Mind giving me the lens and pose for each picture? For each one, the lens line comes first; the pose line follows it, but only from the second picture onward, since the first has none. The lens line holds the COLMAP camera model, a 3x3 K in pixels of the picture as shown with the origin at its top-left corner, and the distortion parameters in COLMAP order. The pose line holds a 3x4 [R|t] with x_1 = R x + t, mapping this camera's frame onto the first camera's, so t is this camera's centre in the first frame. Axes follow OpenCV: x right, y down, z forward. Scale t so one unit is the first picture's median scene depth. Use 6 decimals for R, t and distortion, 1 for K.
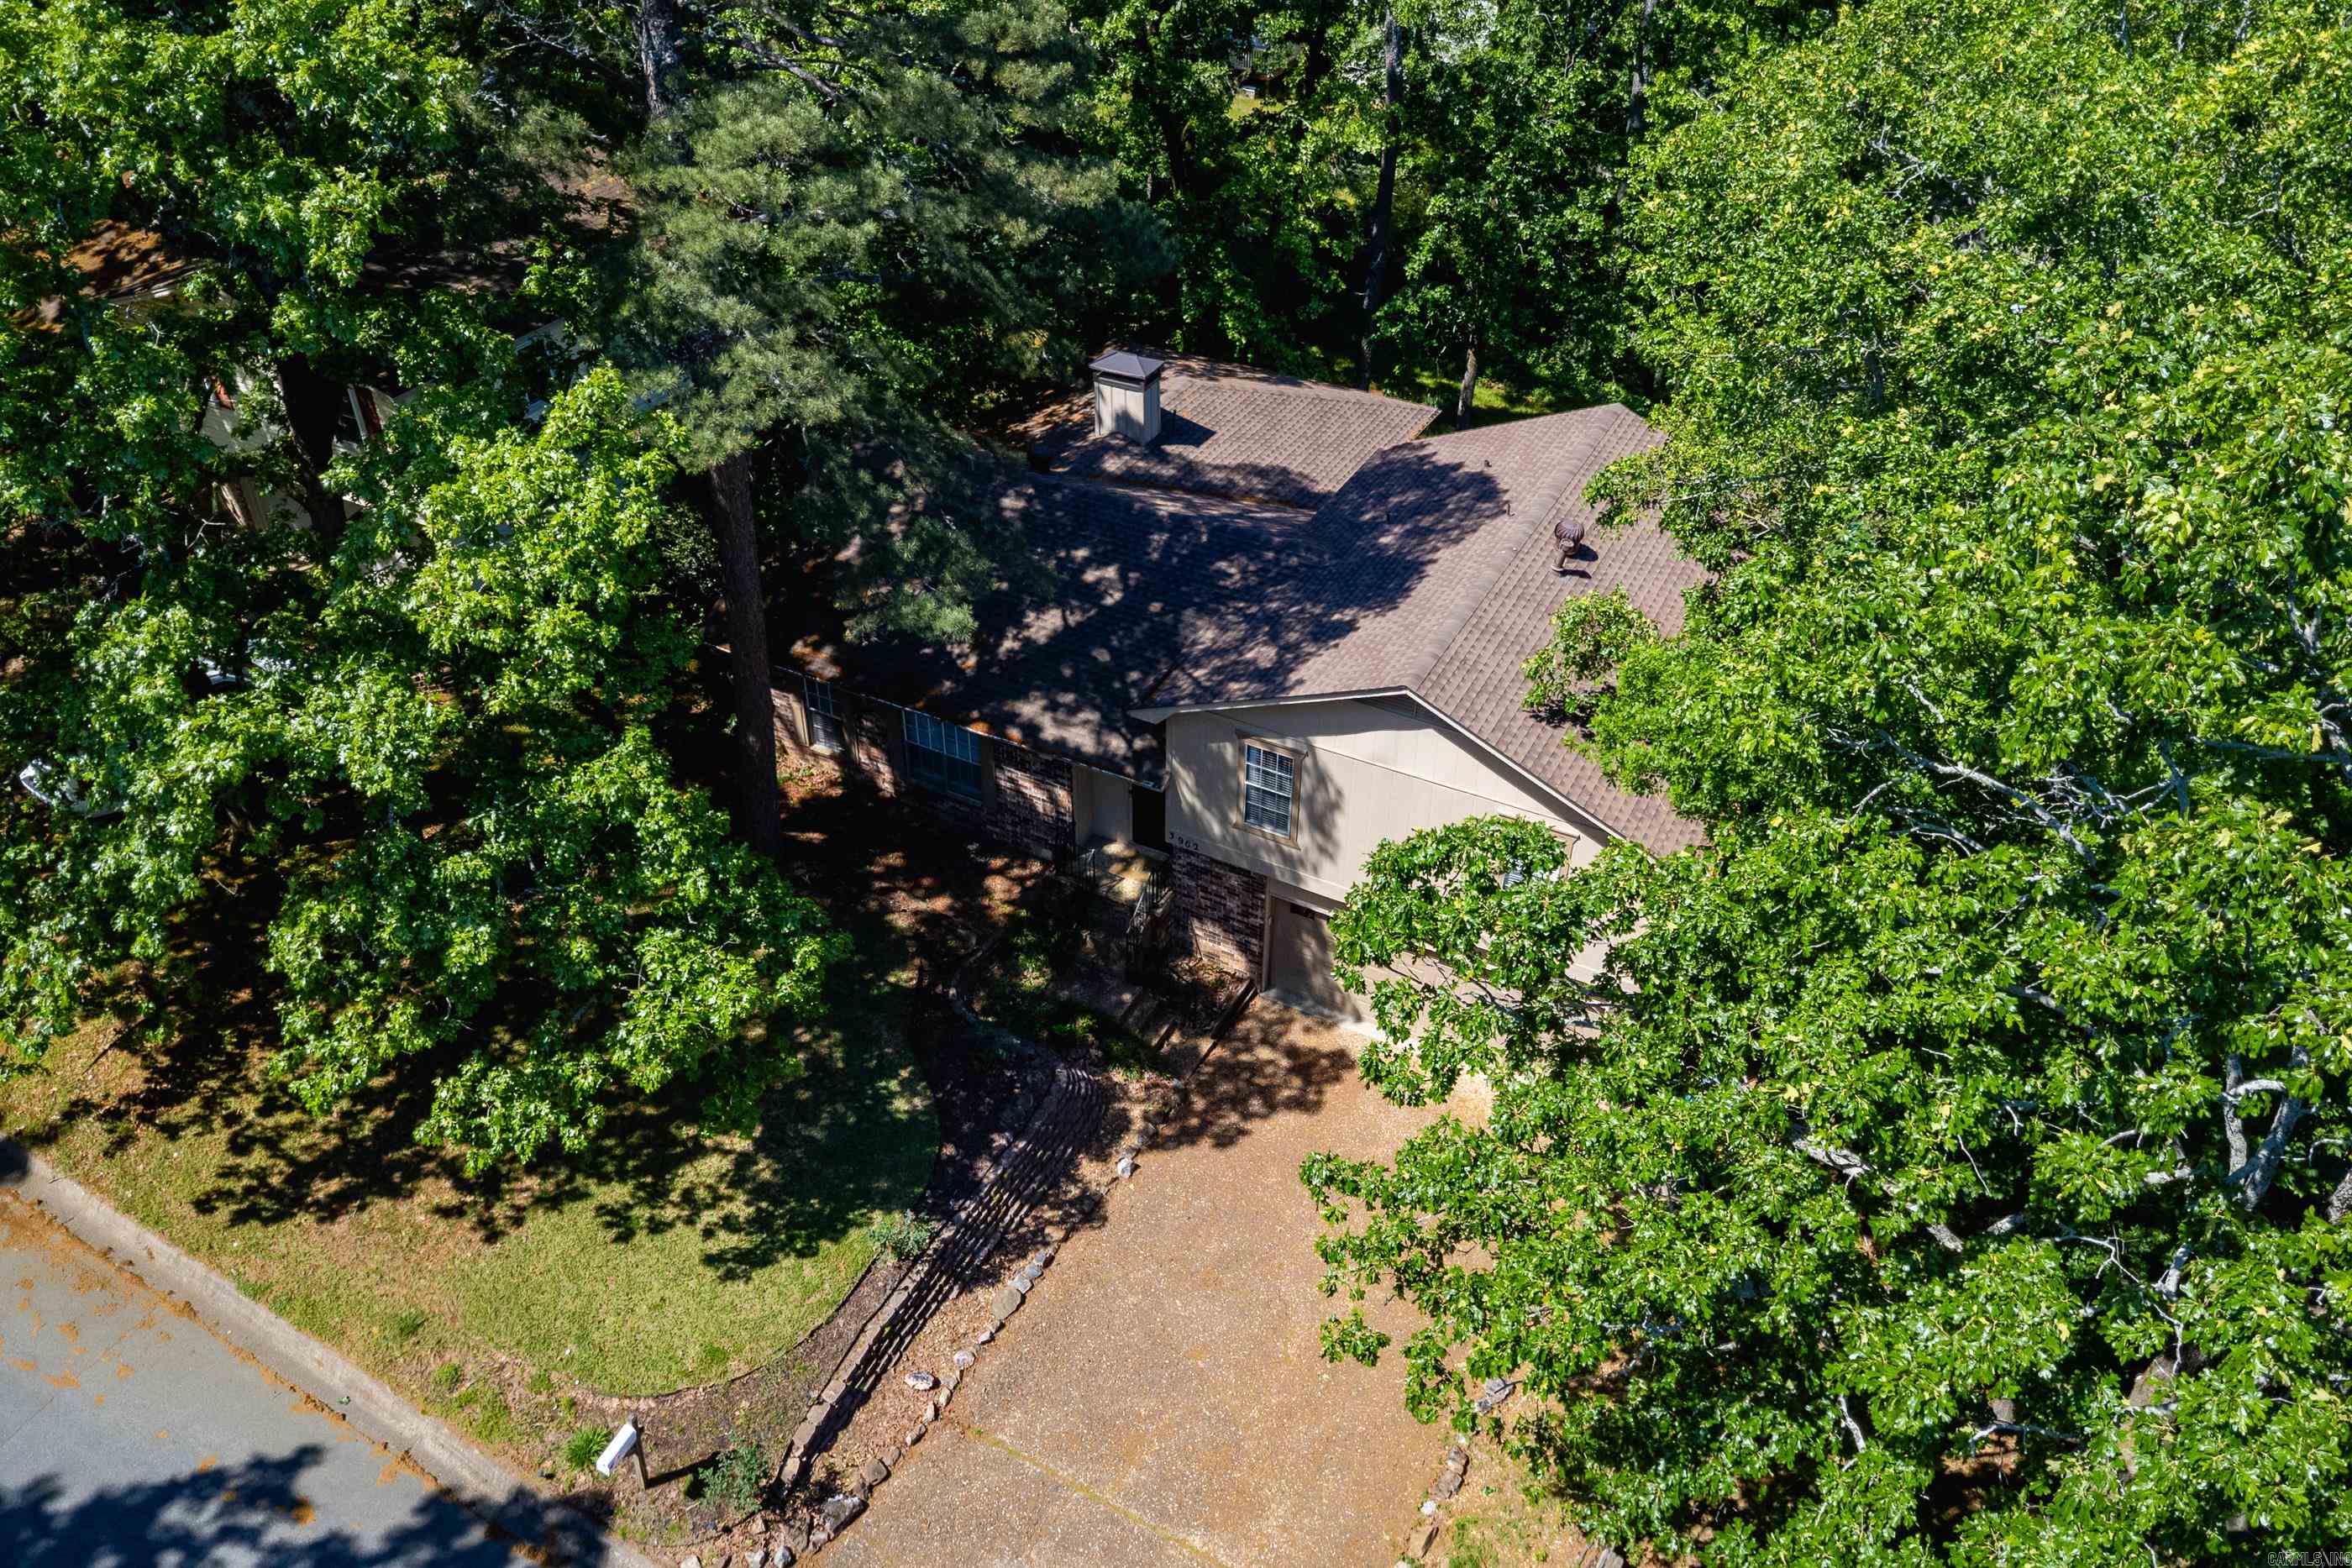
lens RADIAL K [[1637.6, 0, 1176.0], [0, 1637.6, 784.0], [0, 0, 1]] dist [0.035426, -0.032232]
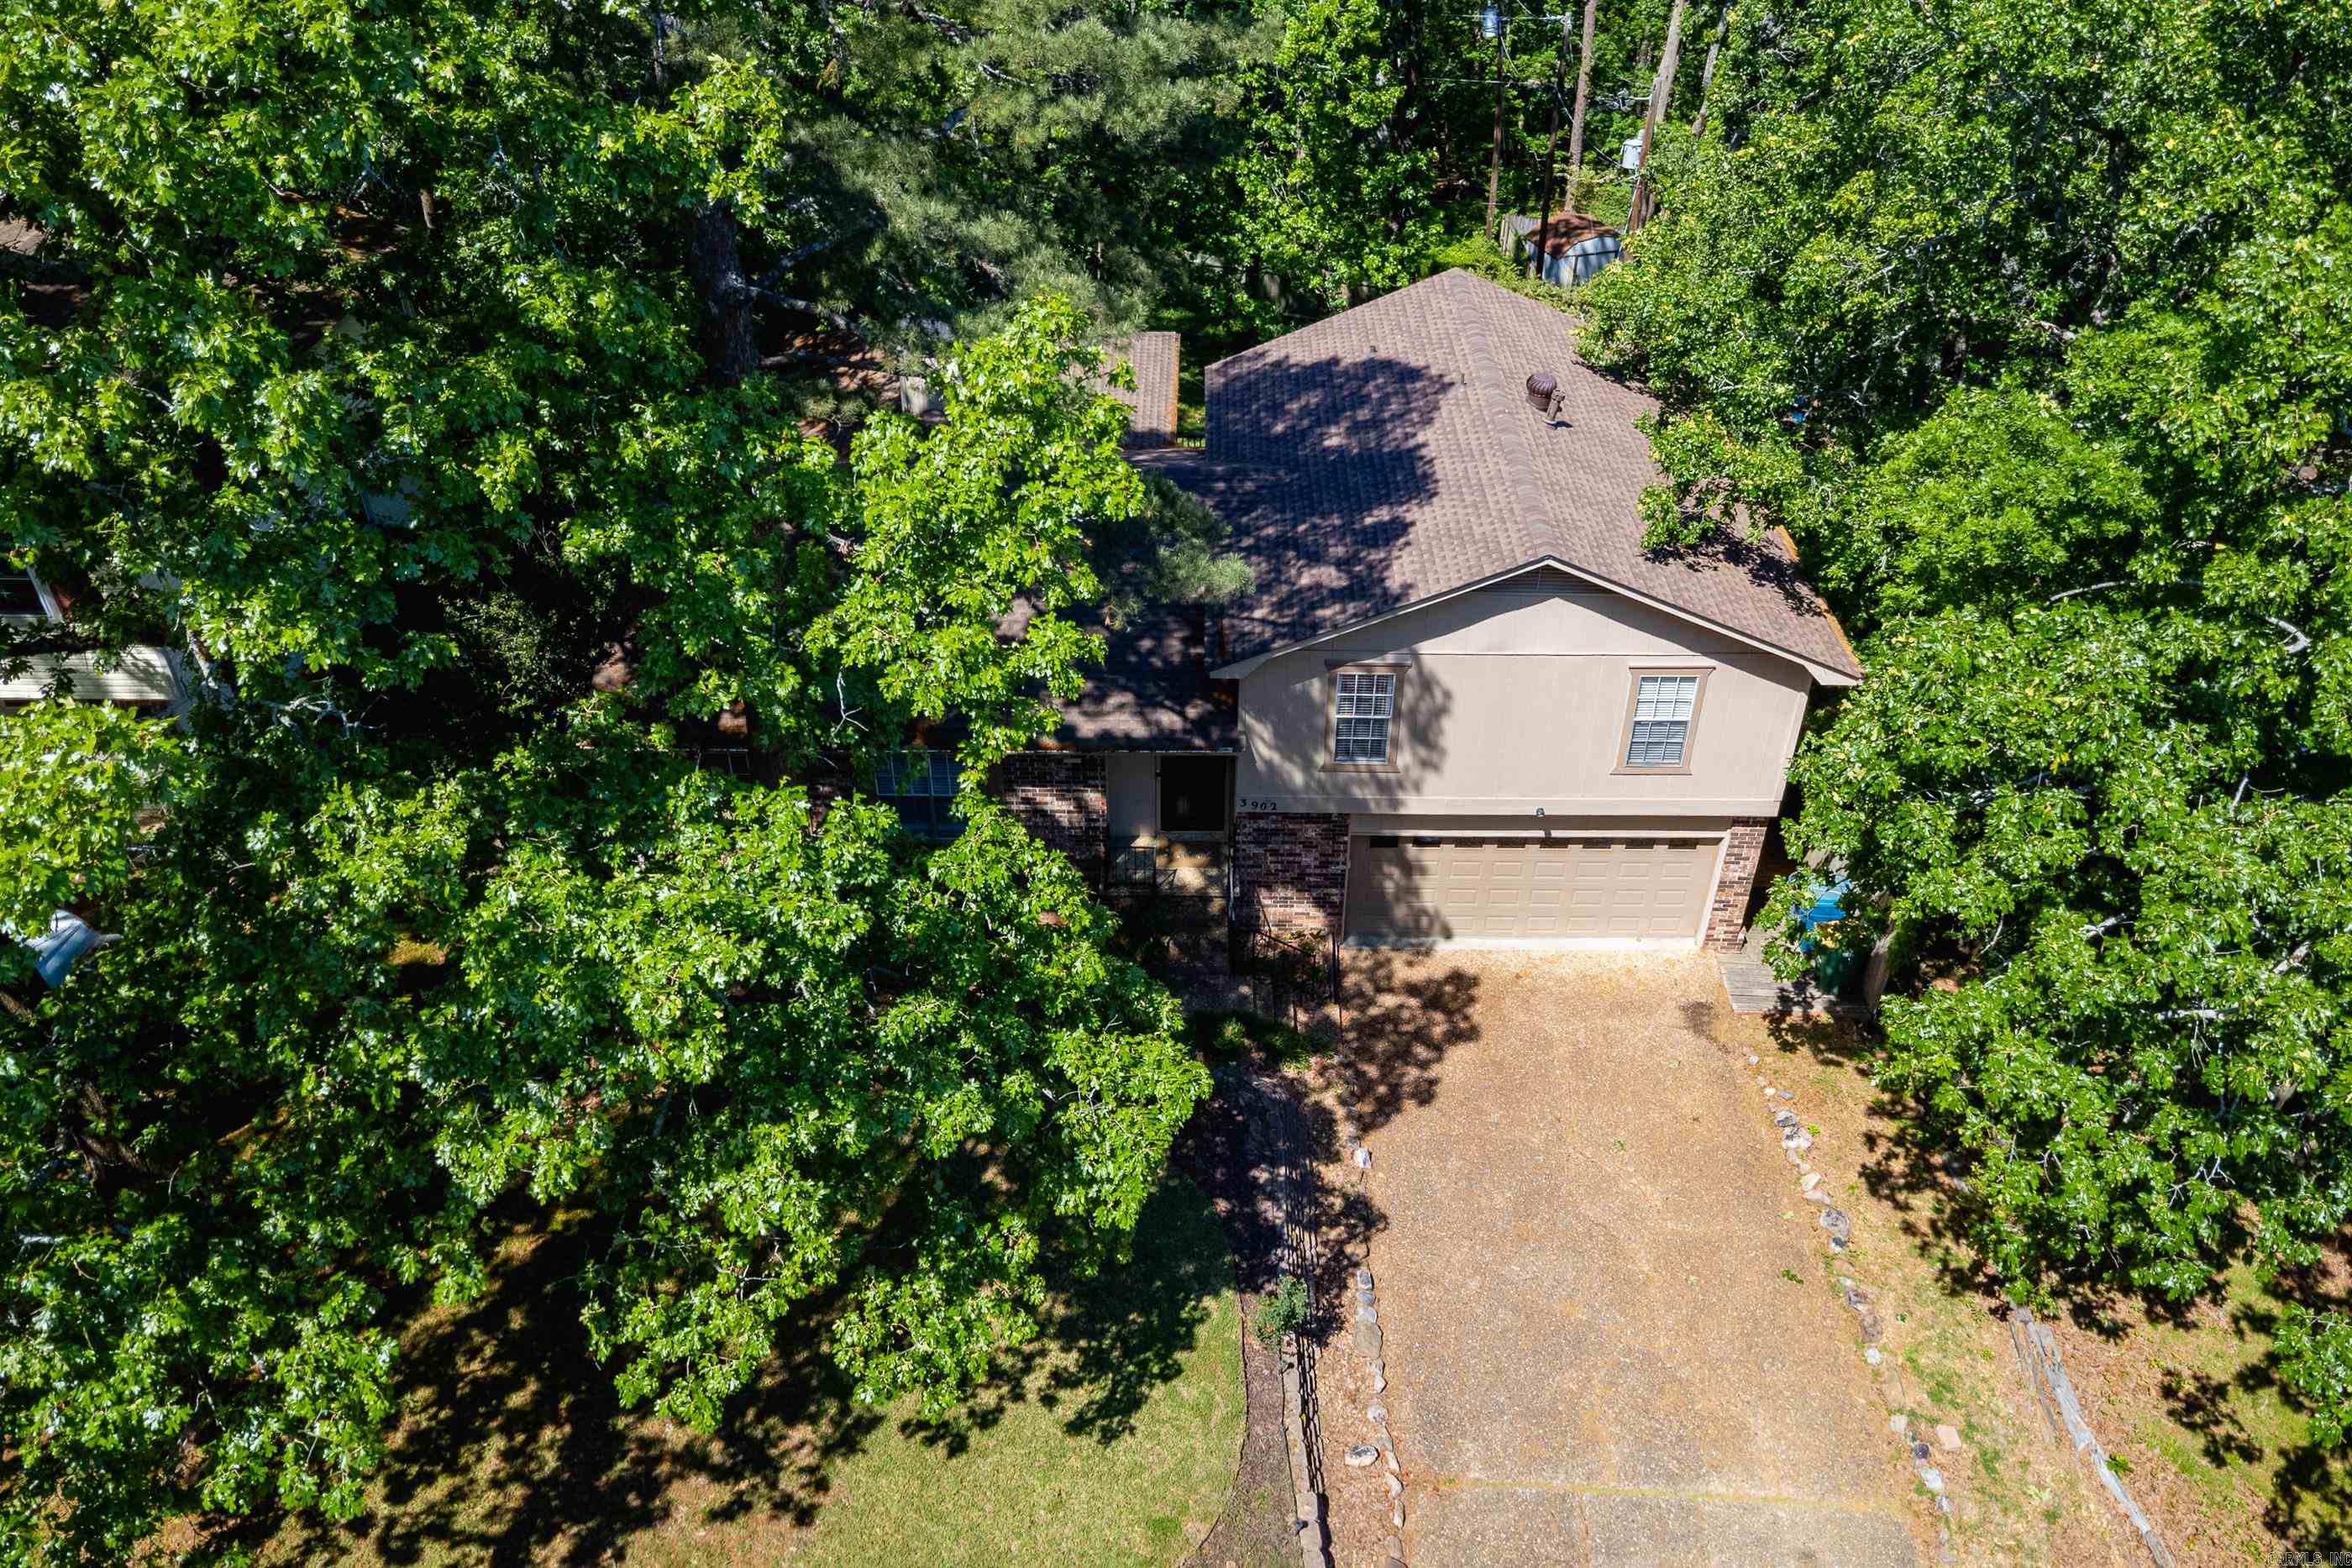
lens RADIAL K [[1641.3, 0, 1173.6], [0, 1641.3, 762.6], [0, 0, 1]] dist [0.006887, 0.001326]
pose [[0.896608, -0.273381, 0.348362, -0.375865], [0.278949, 0.959662, 0.035151, -0.034633], [-0.343919, 0.065659, 0.936701, 0.178174]]
